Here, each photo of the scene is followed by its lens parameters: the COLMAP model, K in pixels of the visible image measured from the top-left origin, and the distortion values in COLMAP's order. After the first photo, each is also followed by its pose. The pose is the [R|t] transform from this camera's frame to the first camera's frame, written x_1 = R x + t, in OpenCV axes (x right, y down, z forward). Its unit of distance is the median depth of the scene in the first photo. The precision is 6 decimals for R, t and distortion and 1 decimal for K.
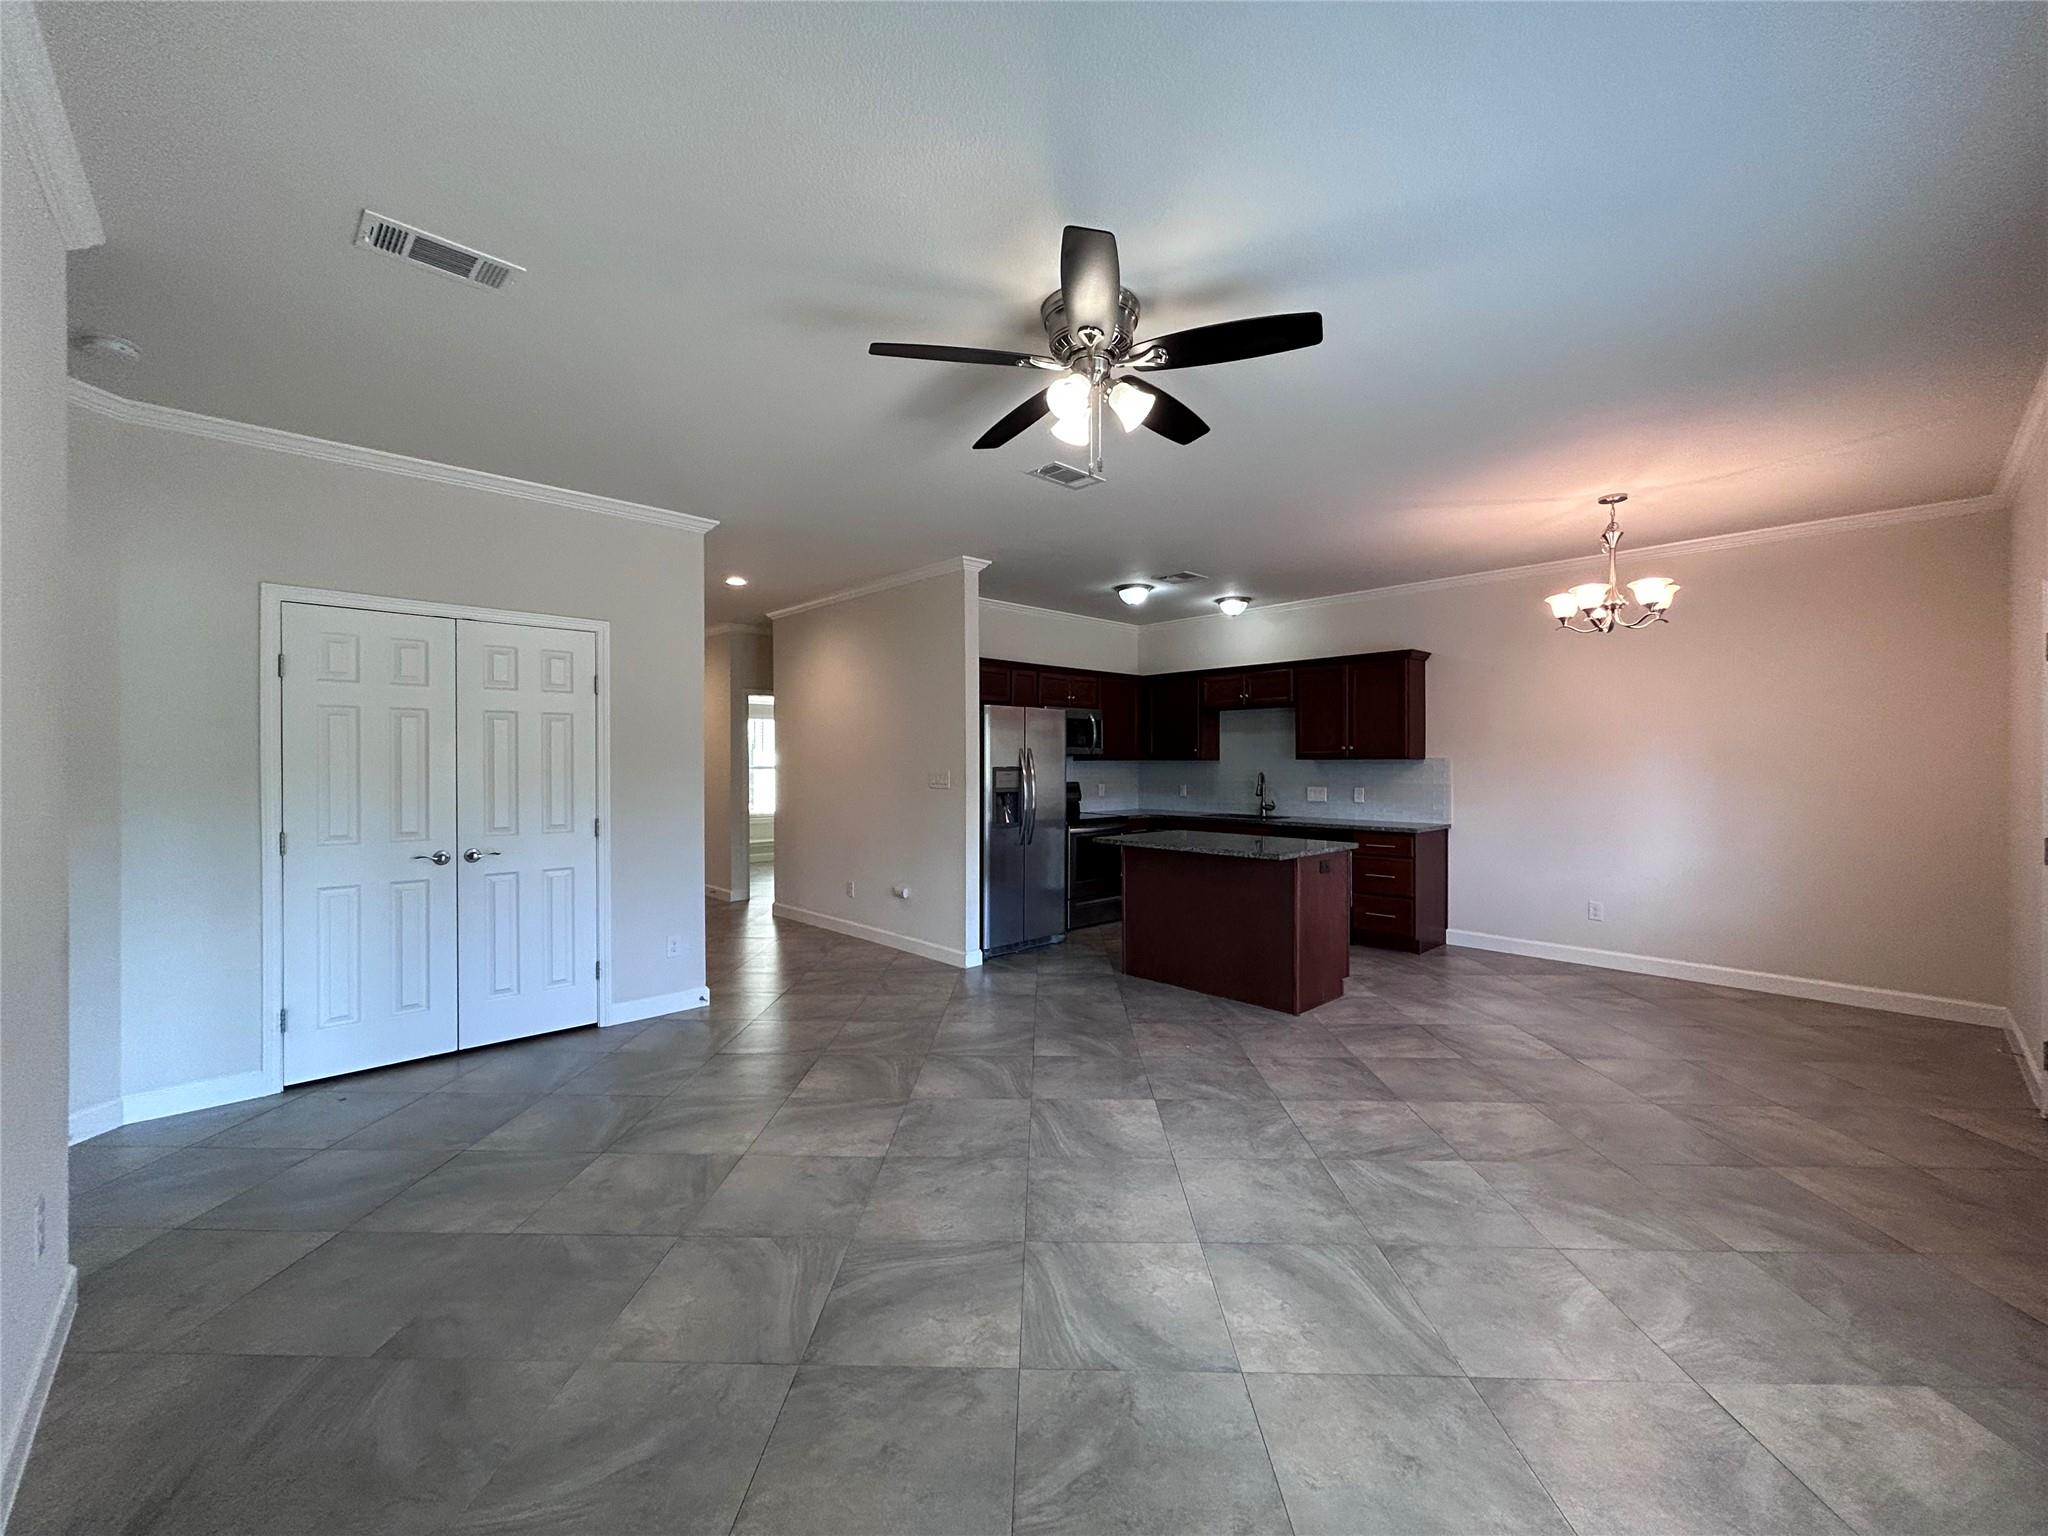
lens RADIAL K [[826.2, 0, 1019.8], [0, 826.2, 764.8], [0, 0, 1]] dist [-0.001985, 0.000940]
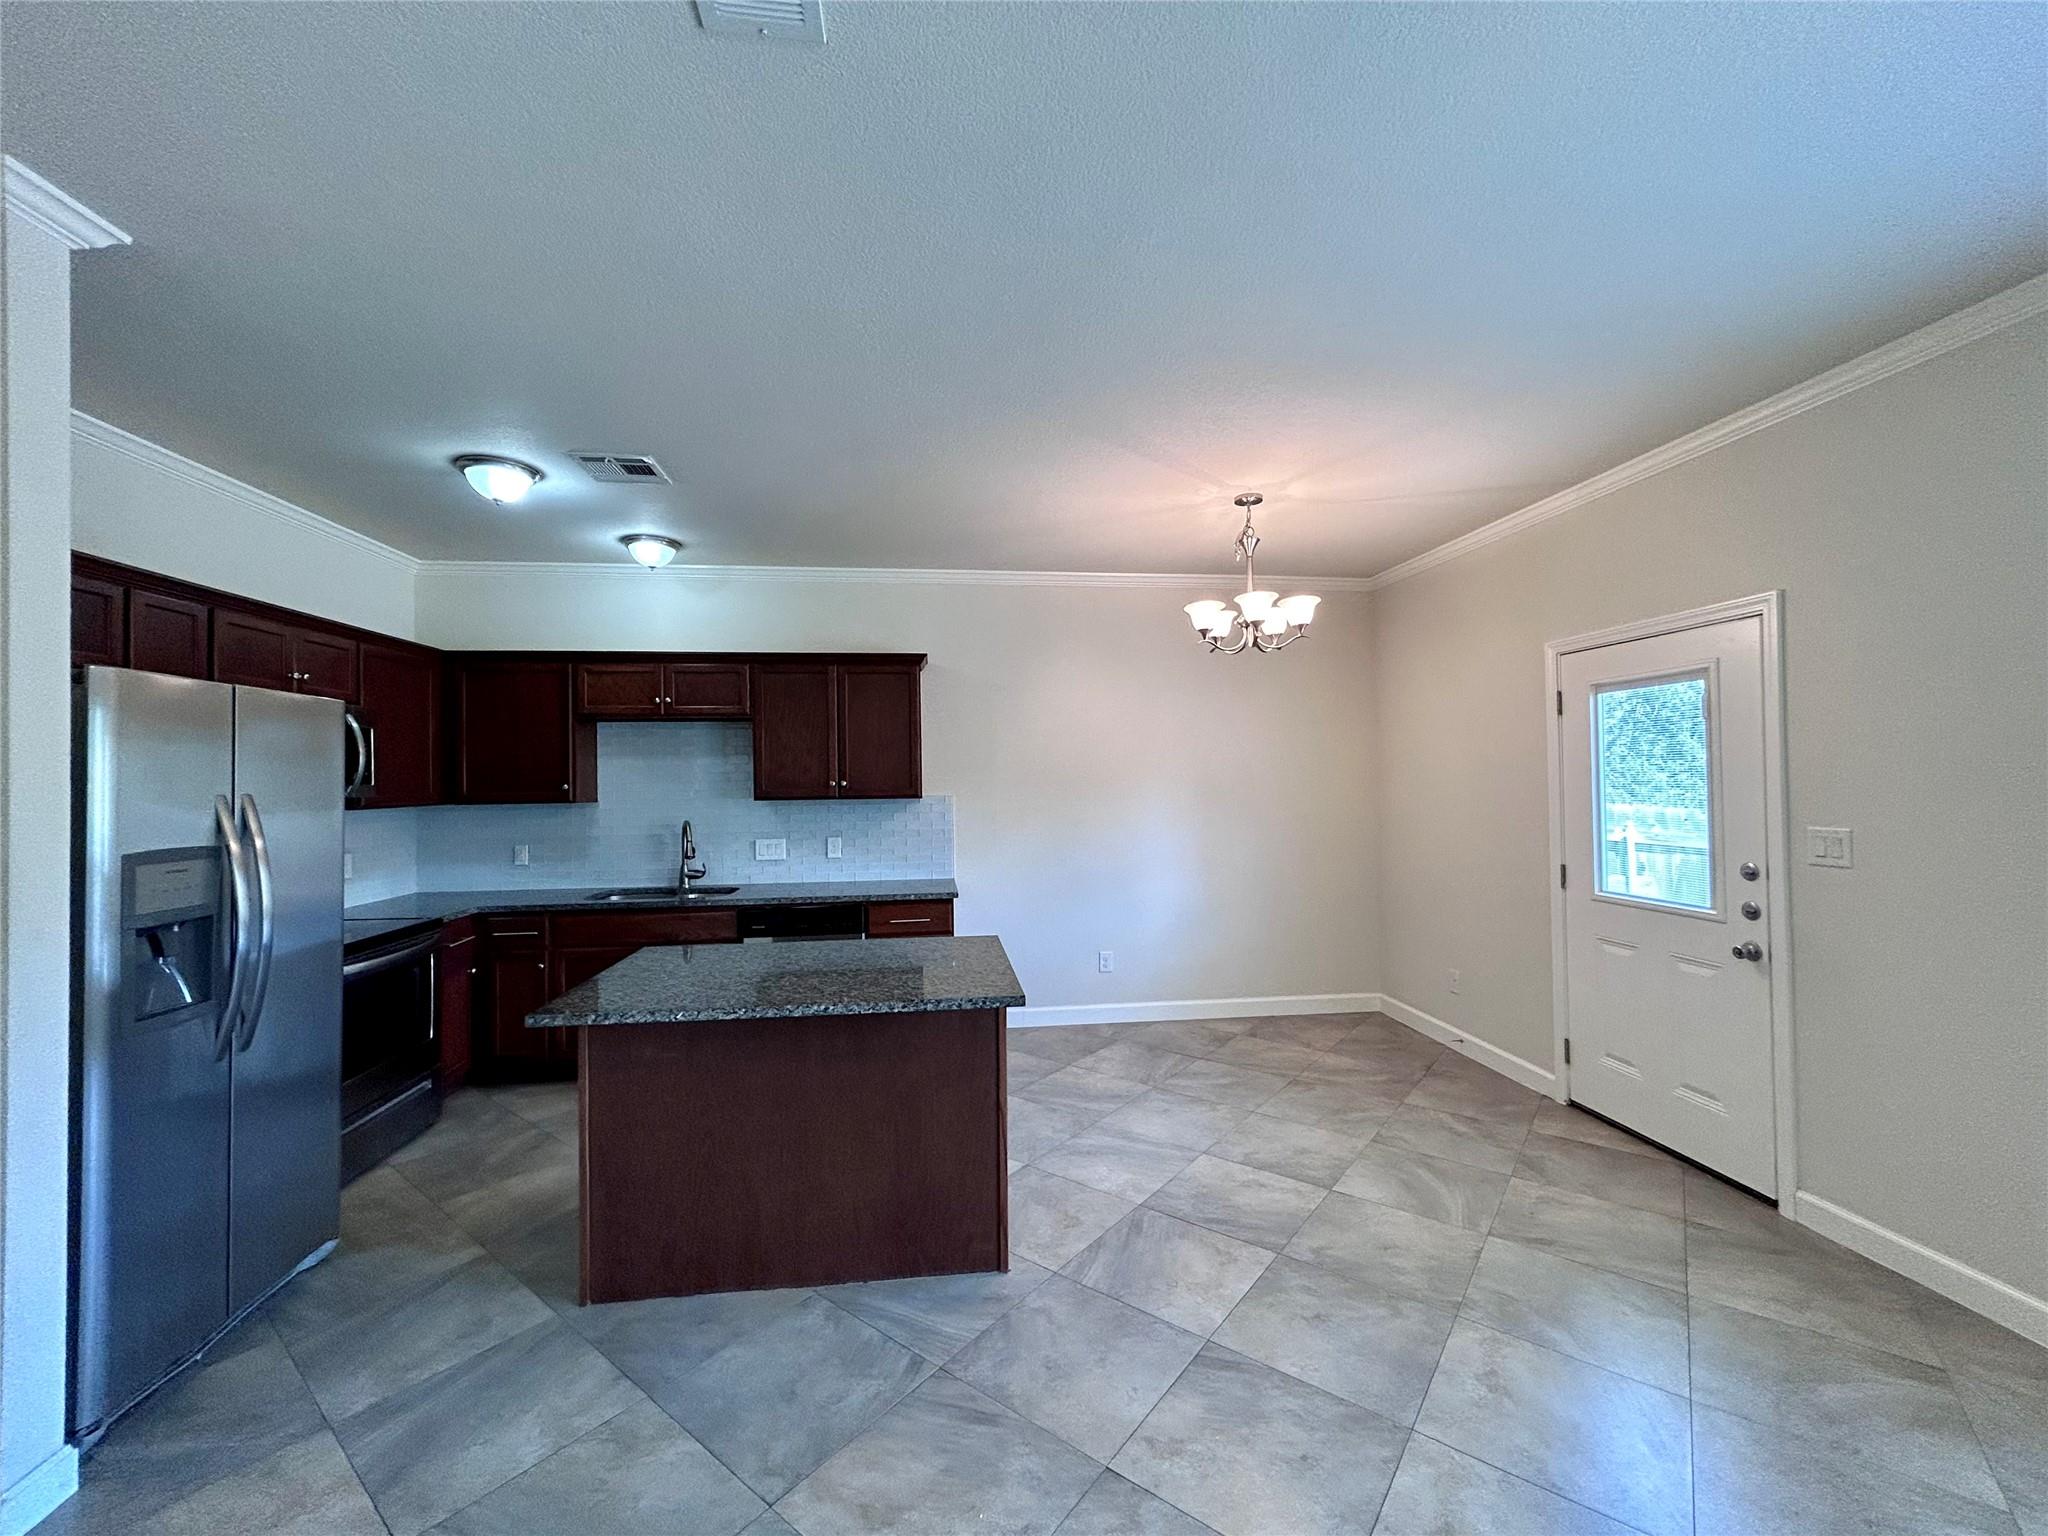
lens RADIAL K [[826.2, 0, 1026.7], [0, 826.2, 766.4], [0, 0, 1]] dist [-0.001985, 0.000940]
pose [[0.590719, 0.007500, 0.806842, -0.086576], [0.013284, 0.999731, -0.019018, -0.021716], [-0.806768, 0.021952, 0.590461, 0.506462]]
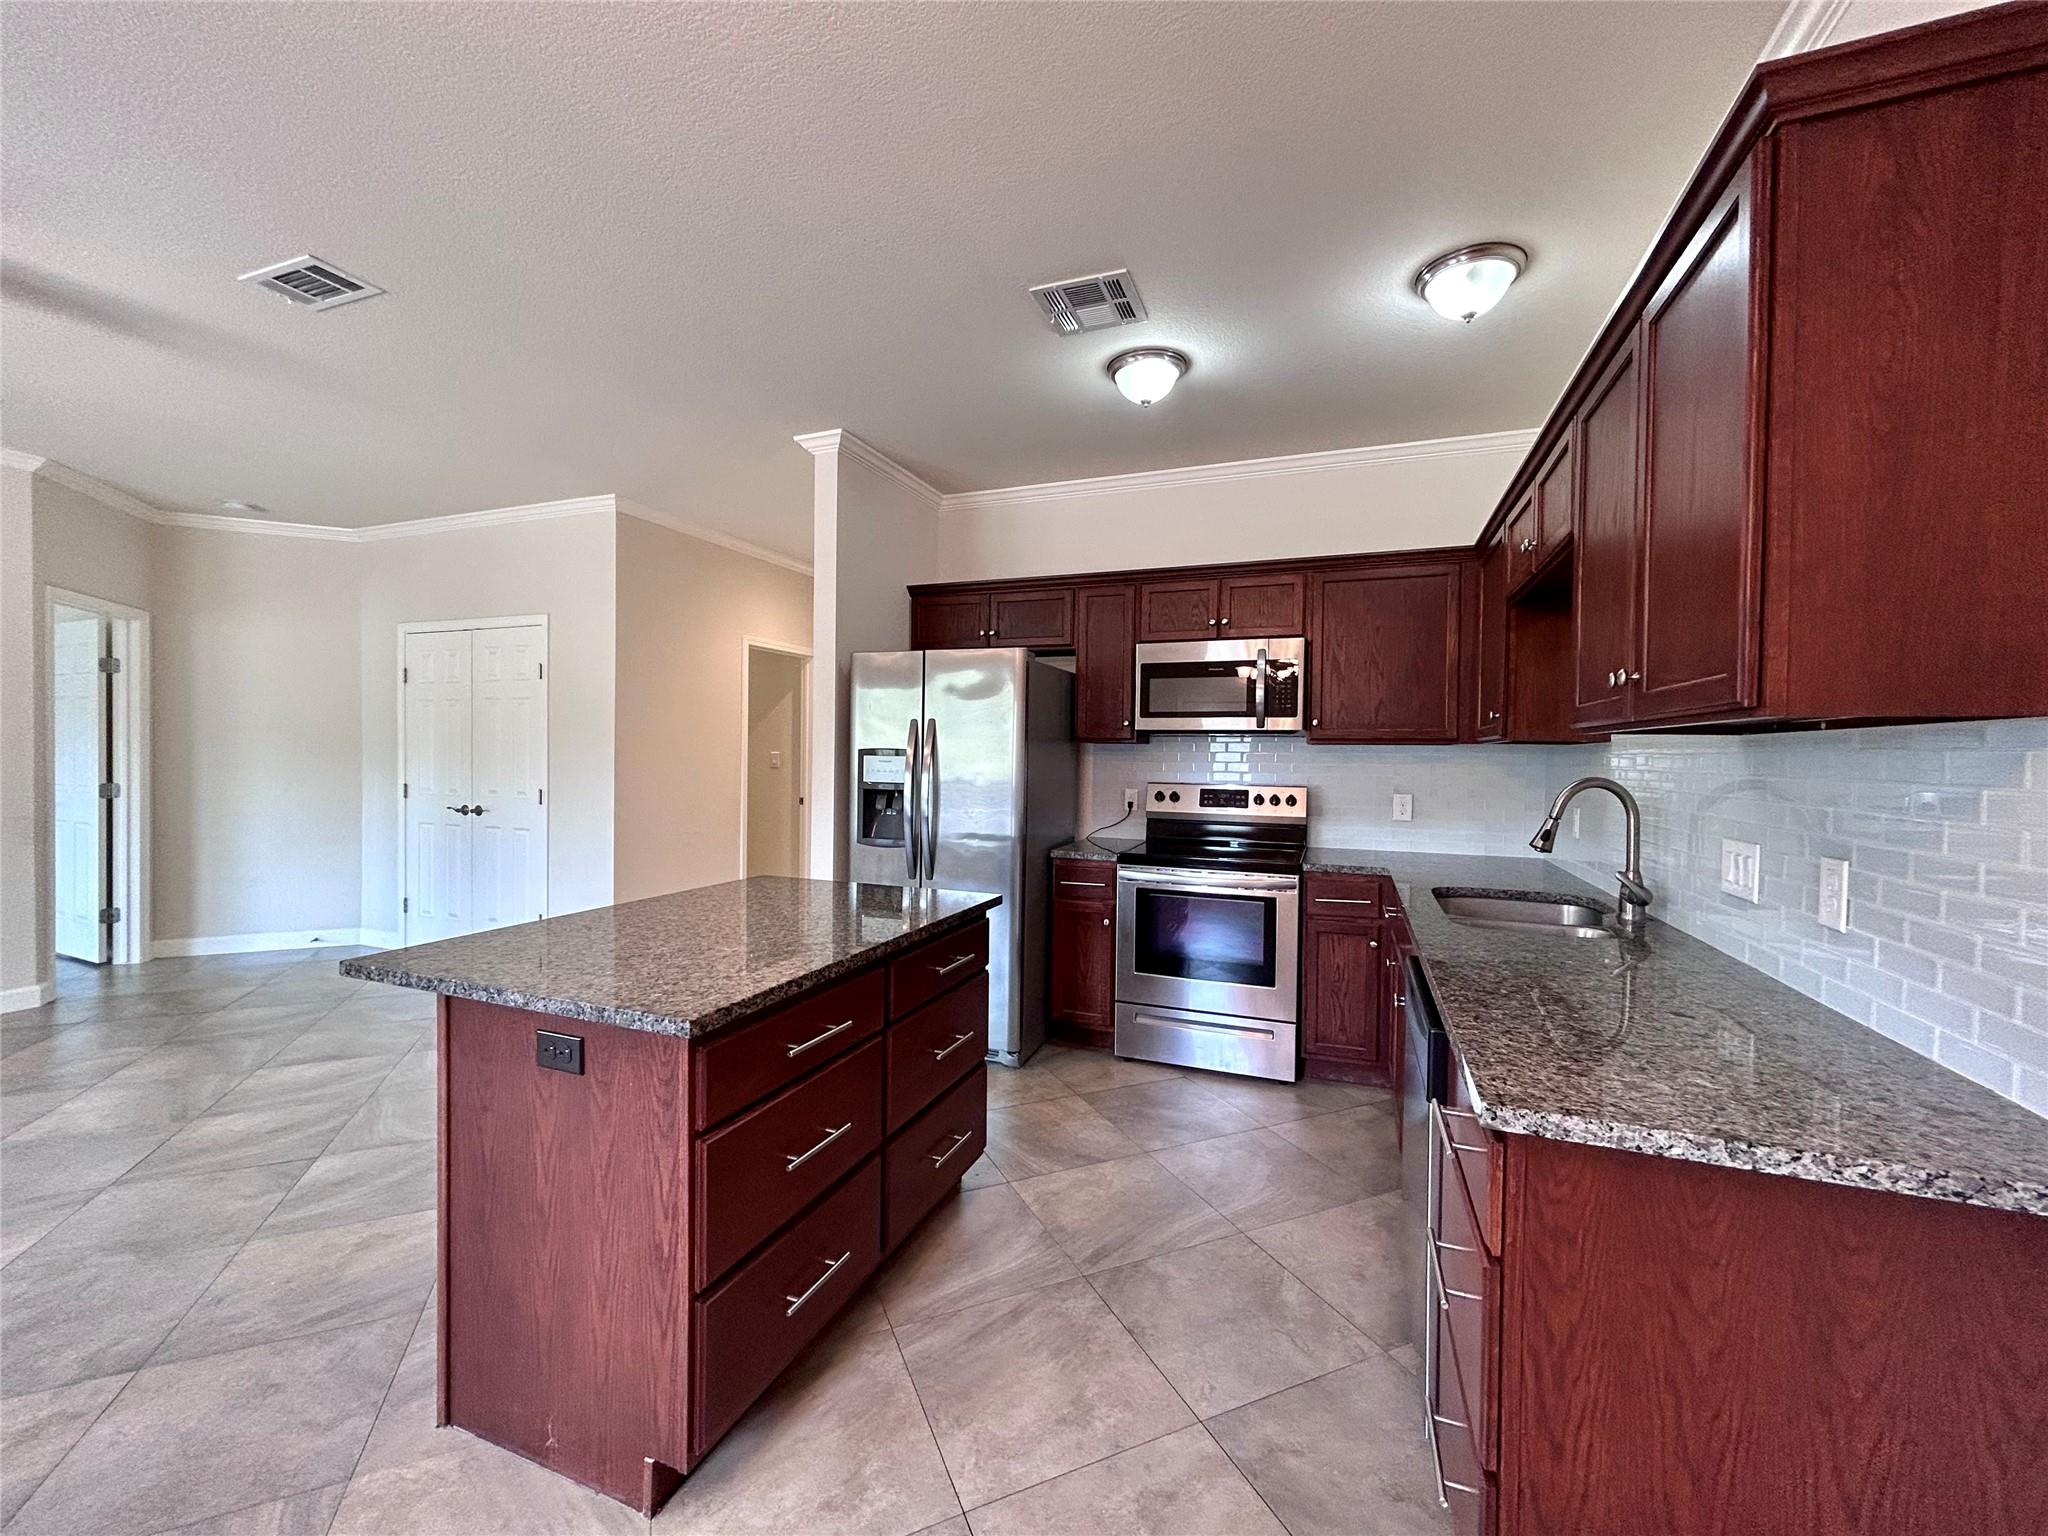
lens RADIAL K [[826.2, 0, 1020.4], [0, 826.2, 763.2], [0, 0, 1]] dist [-0.001985, 0.000940]
pose [[0.423034, 0.020438, -0.905883, 0.599231], [-0.012870, 0.999780, 0.016546, 0.001616], [0.906022, 0.004659, 0.423204, 0.838088]]
